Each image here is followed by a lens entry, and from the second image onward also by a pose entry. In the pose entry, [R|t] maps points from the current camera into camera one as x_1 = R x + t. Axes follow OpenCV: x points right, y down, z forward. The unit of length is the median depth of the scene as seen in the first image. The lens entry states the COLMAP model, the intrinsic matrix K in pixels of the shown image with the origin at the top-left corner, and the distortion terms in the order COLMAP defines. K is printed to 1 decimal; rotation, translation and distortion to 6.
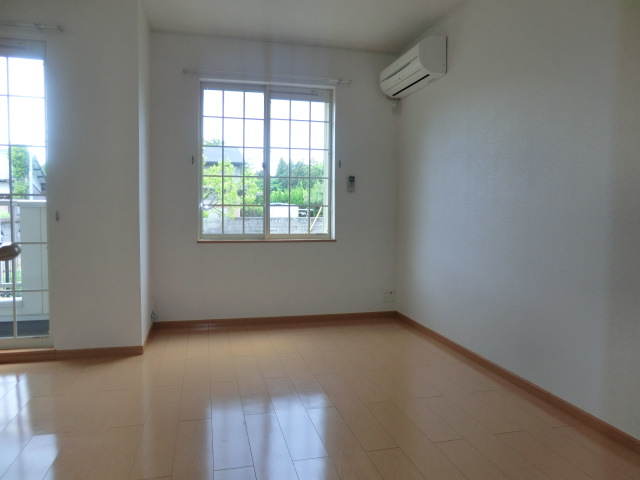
lens RADIAL K [[477.8, 0, 315.3], [0, 477.8, 240.3], [0, 0, 1]] dist [-0.067053, 0.062930]
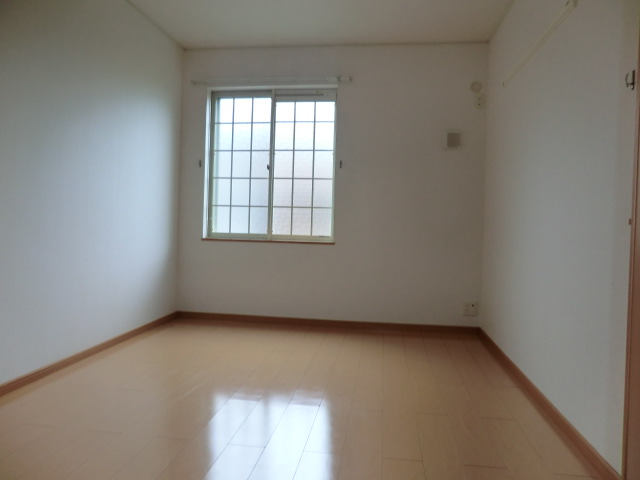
lens RADIAL K [[453.8, 0, 311.3], [0, 453.8, 225.9], [0, 0, 1]] dist [-0.044435, 0.002512]
pose [[0.927334, 0.024592, -0.373427, 0.344670], [-0.041020, 0.998506, -0.036109, 0.000653], [0.371981, 0.048803, 0.926957, 0.135848]]
